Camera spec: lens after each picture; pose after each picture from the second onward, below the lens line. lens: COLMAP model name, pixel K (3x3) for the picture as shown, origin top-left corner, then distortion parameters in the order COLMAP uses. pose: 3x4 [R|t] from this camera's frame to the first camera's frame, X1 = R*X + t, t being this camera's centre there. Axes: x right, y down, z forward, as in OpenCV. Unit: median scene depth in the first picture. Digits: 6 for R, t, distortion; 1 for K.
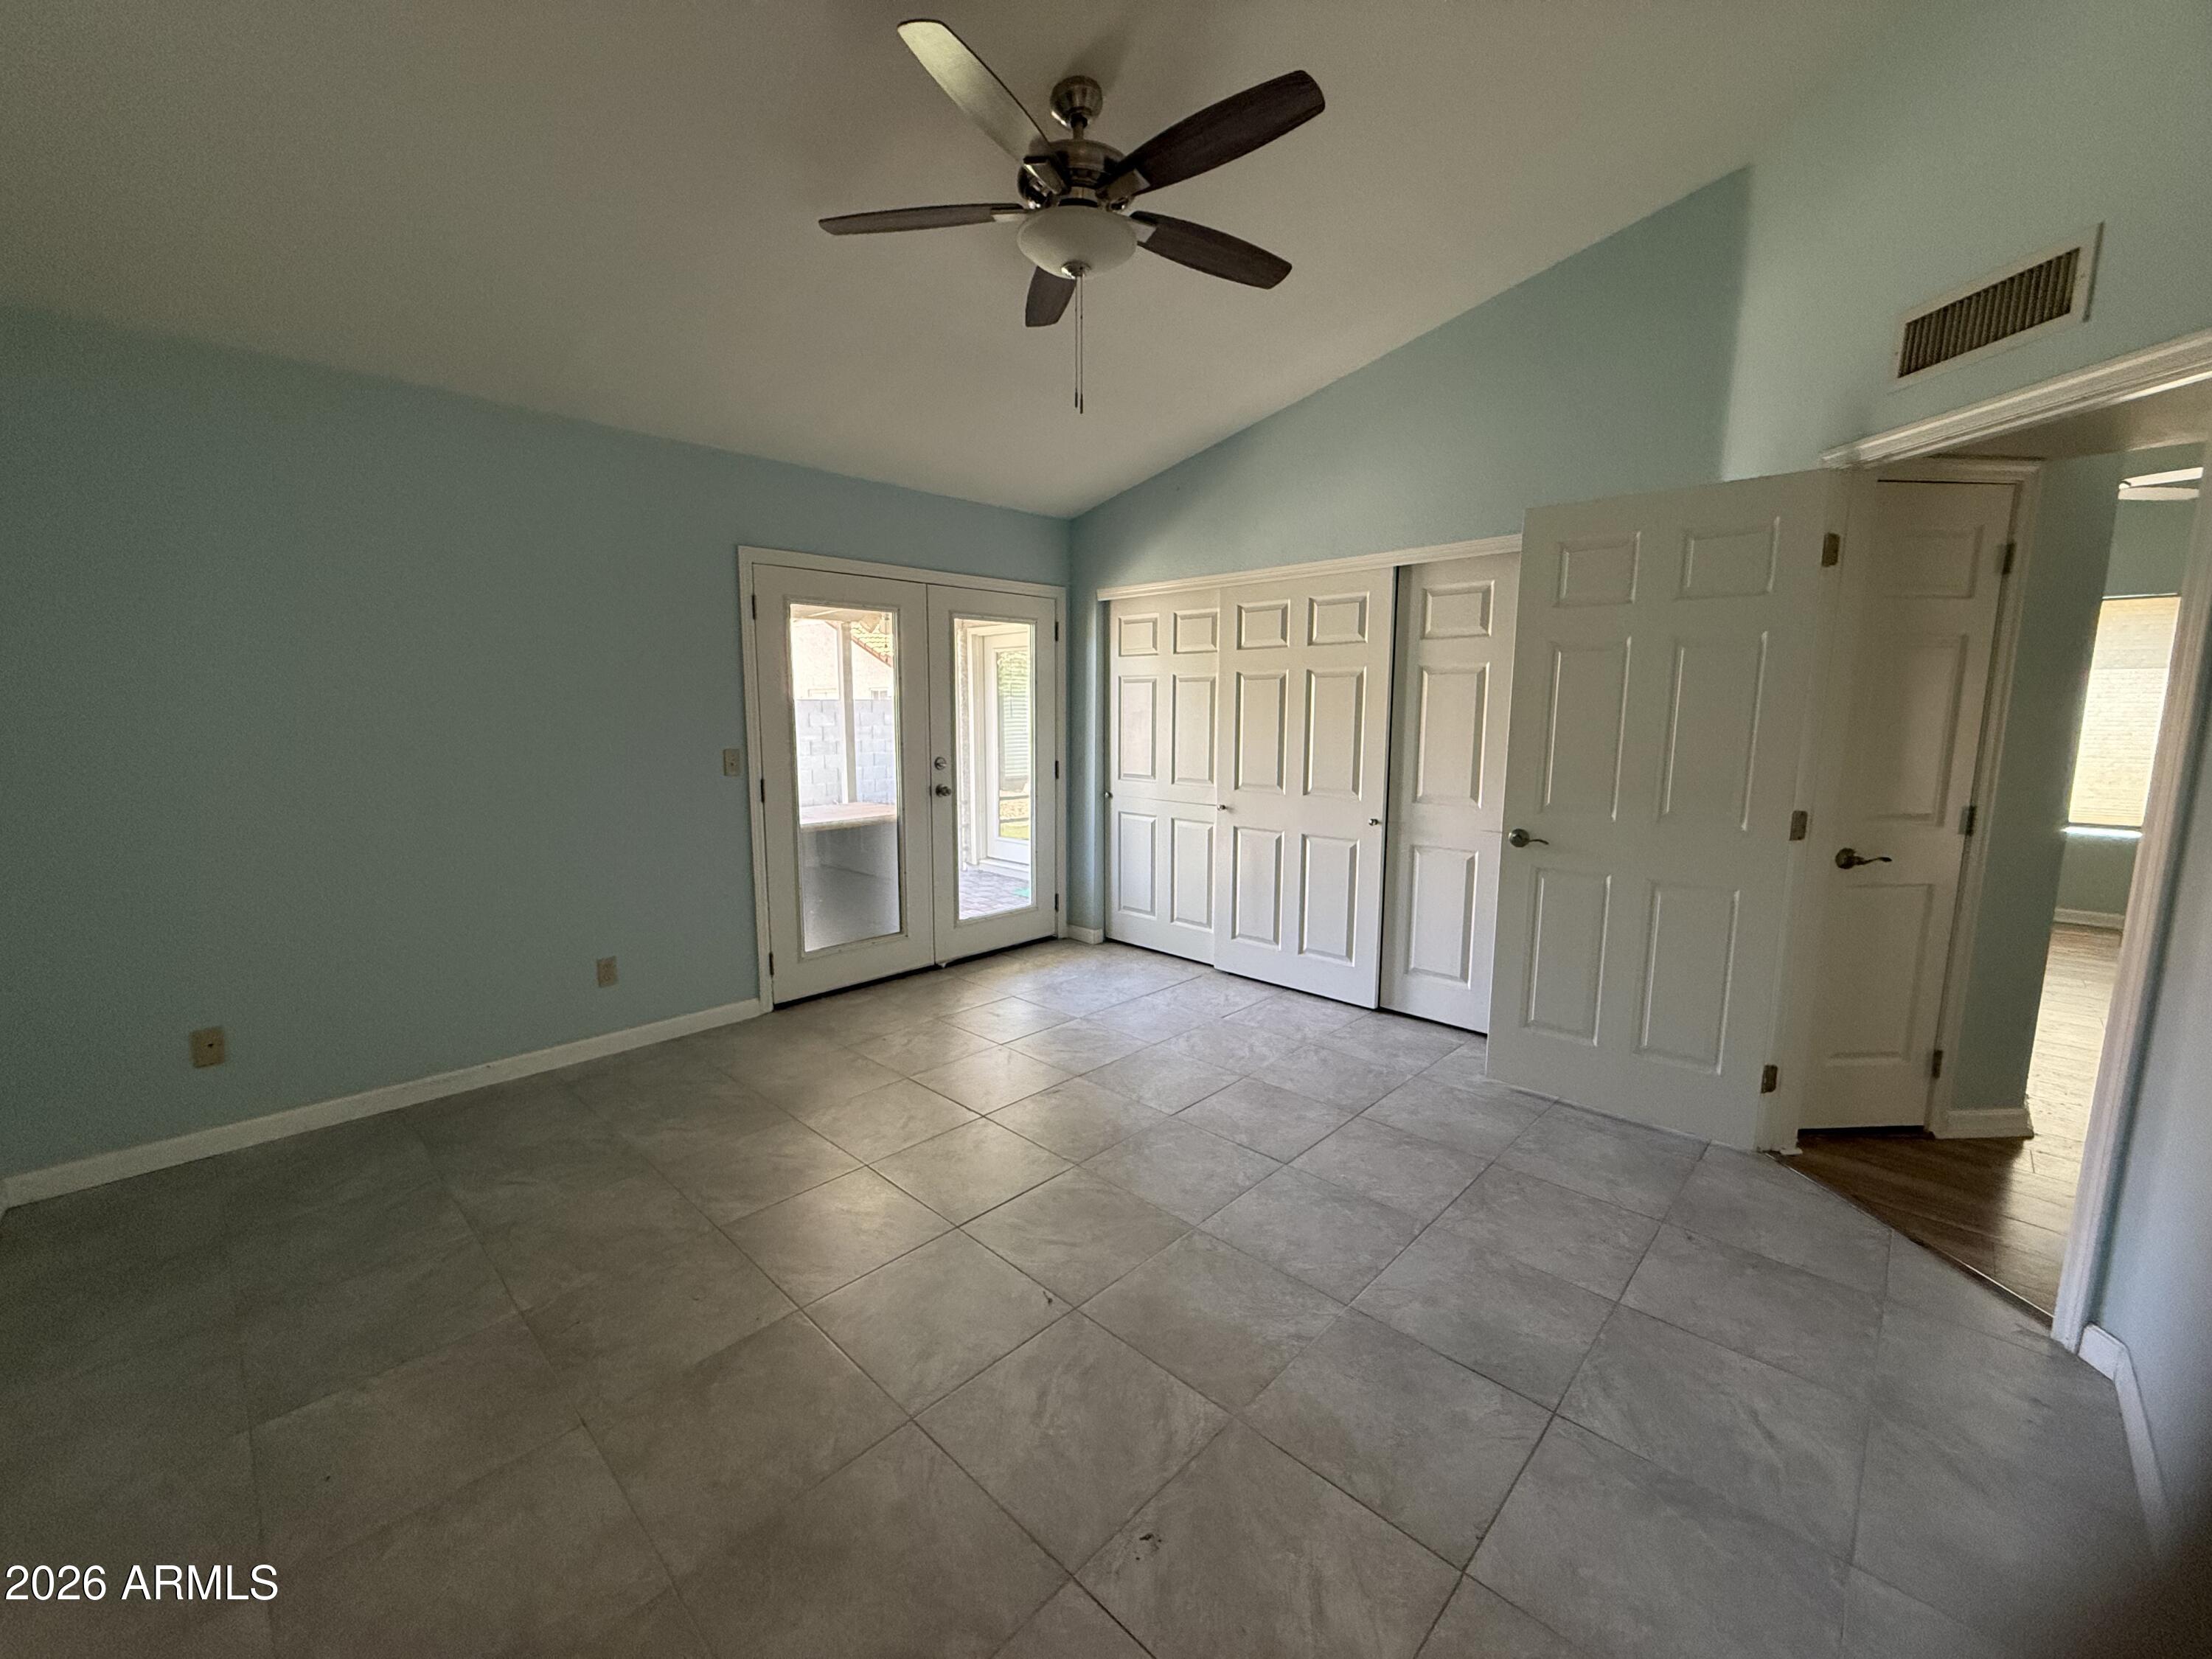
lens RADIAL K [[884.1, 0, 1104.3], [0, 884.1, 828.8], [0, 0, 1]] dist [-0.000076, 0.000340]
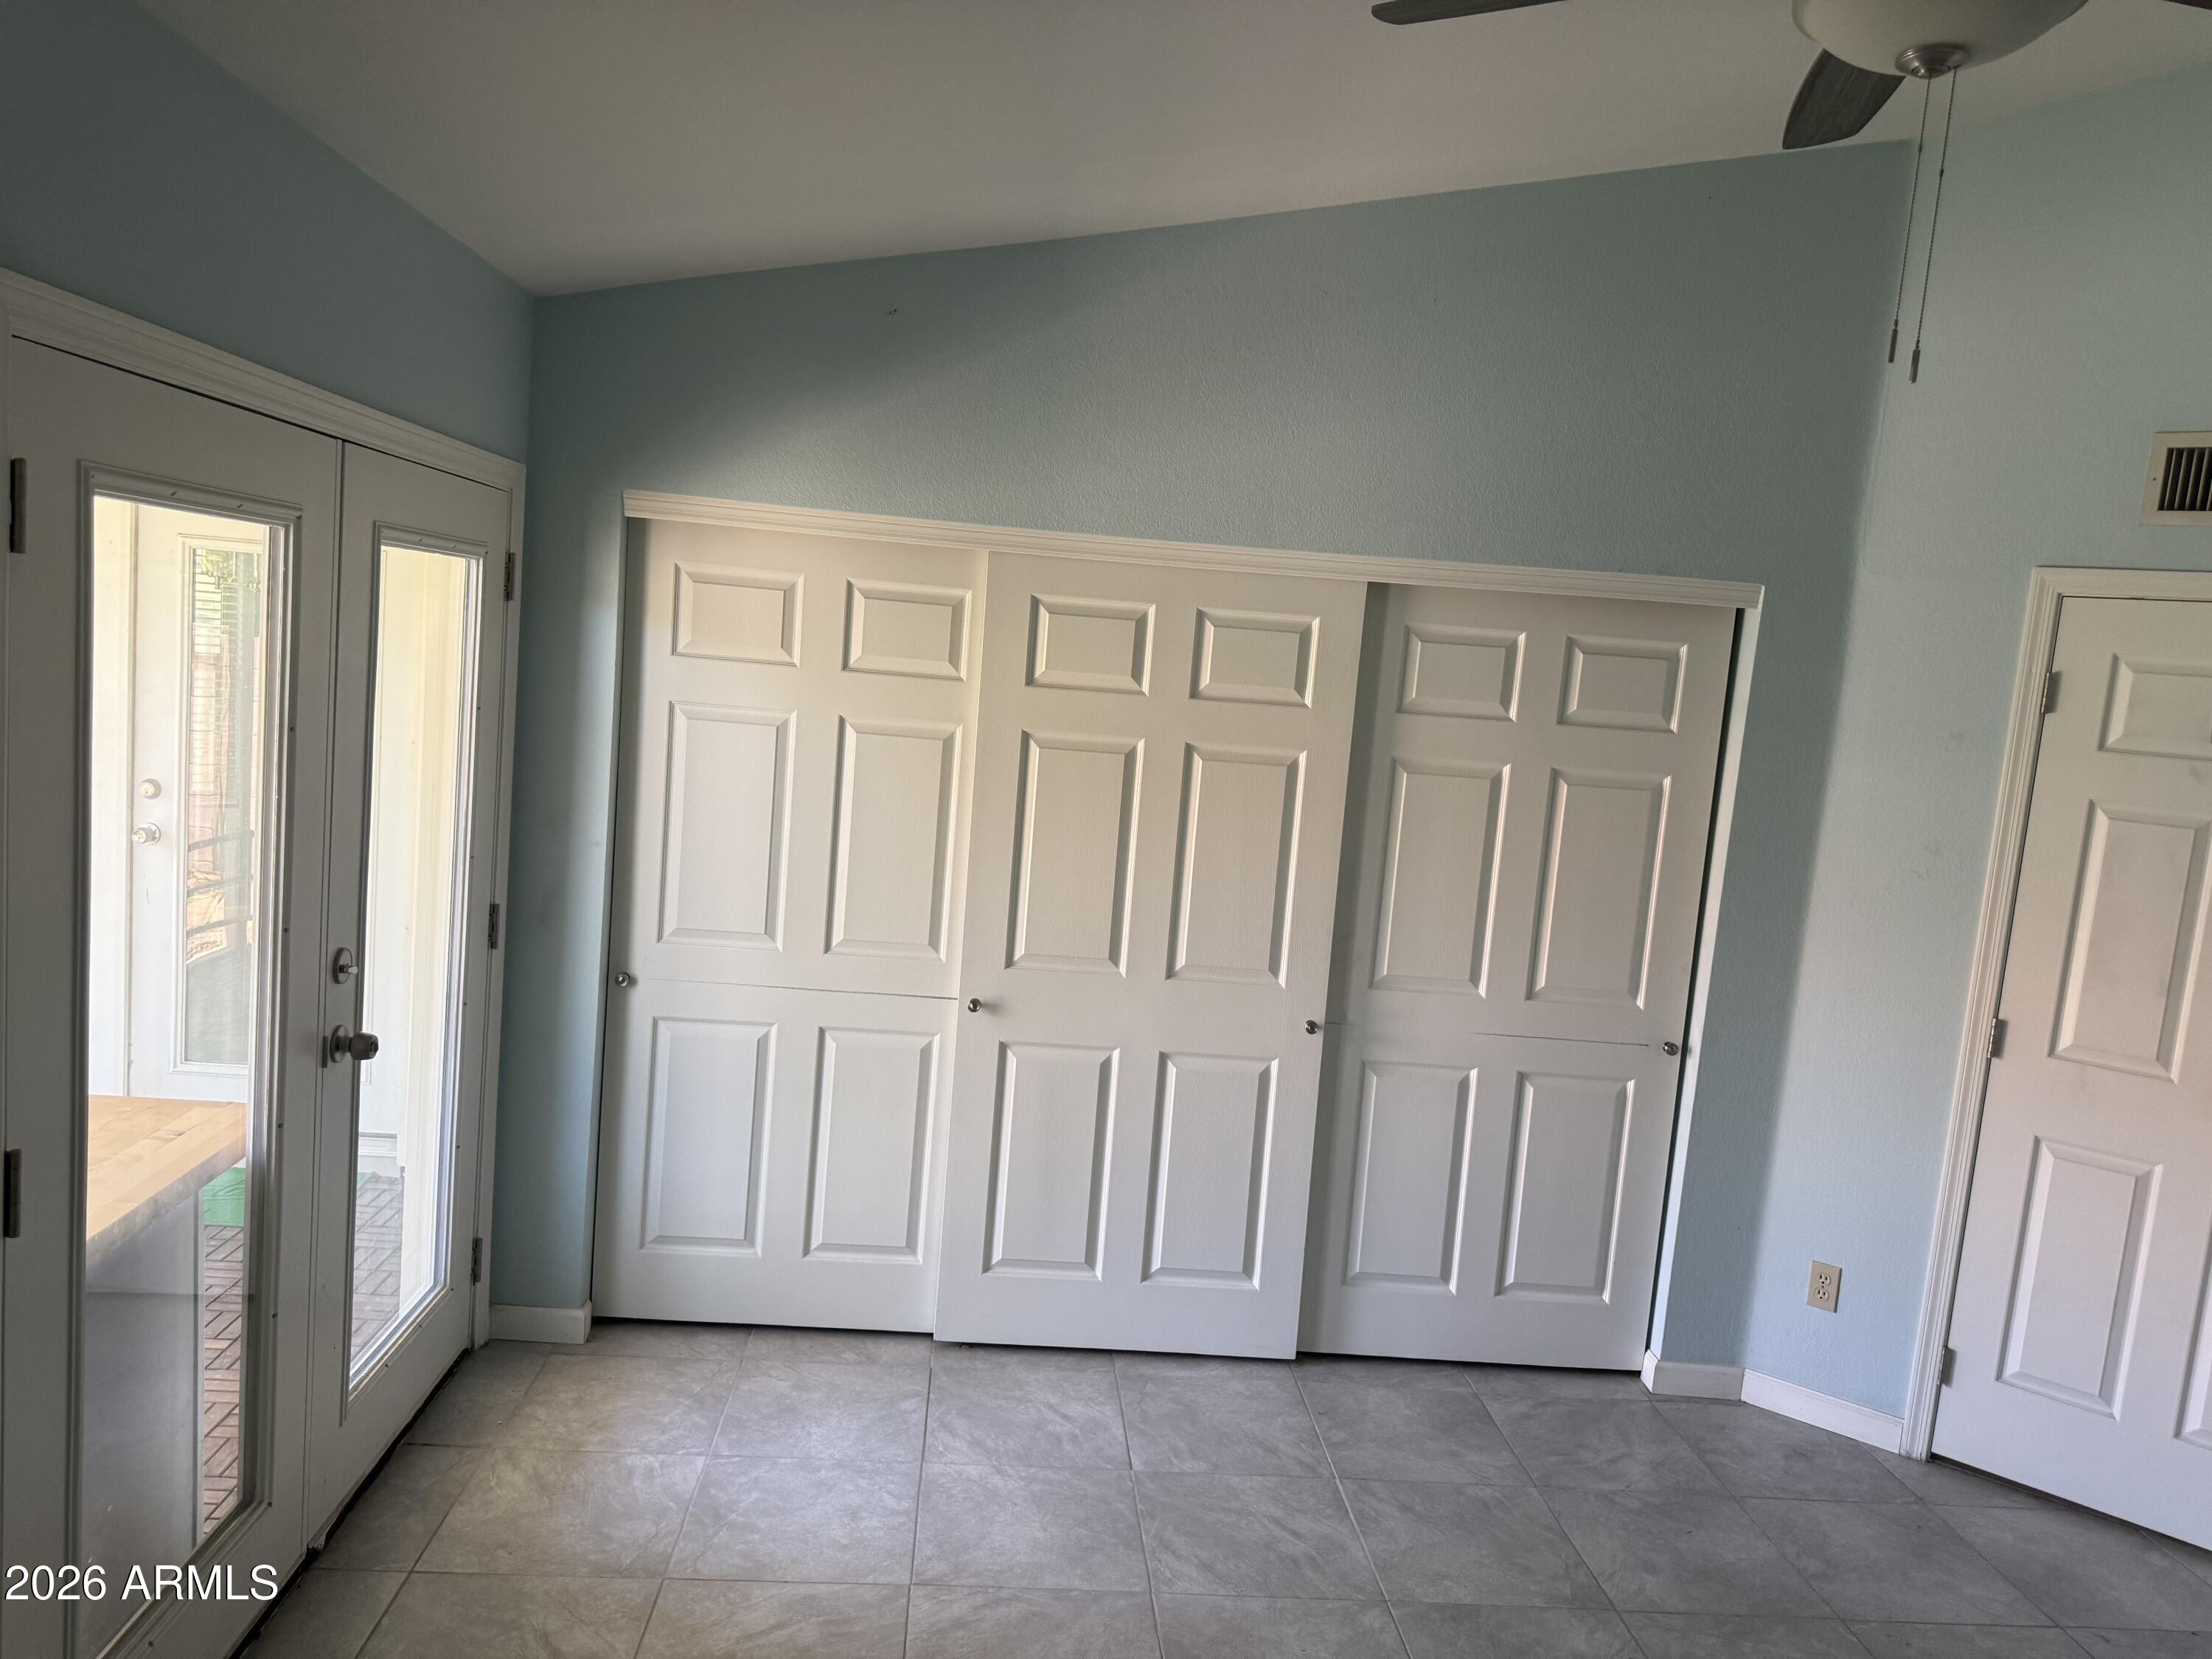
lens RADIAL K [[1522.6, 0, 1104.4], [0, 1522.6, 832.0], [0, 0, 1]] dist [0.031248, -0.006792]
pose [[0.664573, -0.024905, 0.746808, -0.448999], [0.021735, 0.999666, 0.013996, -0.132914], [-0.746907, 0.006930, 0.664892, 0.412608]]
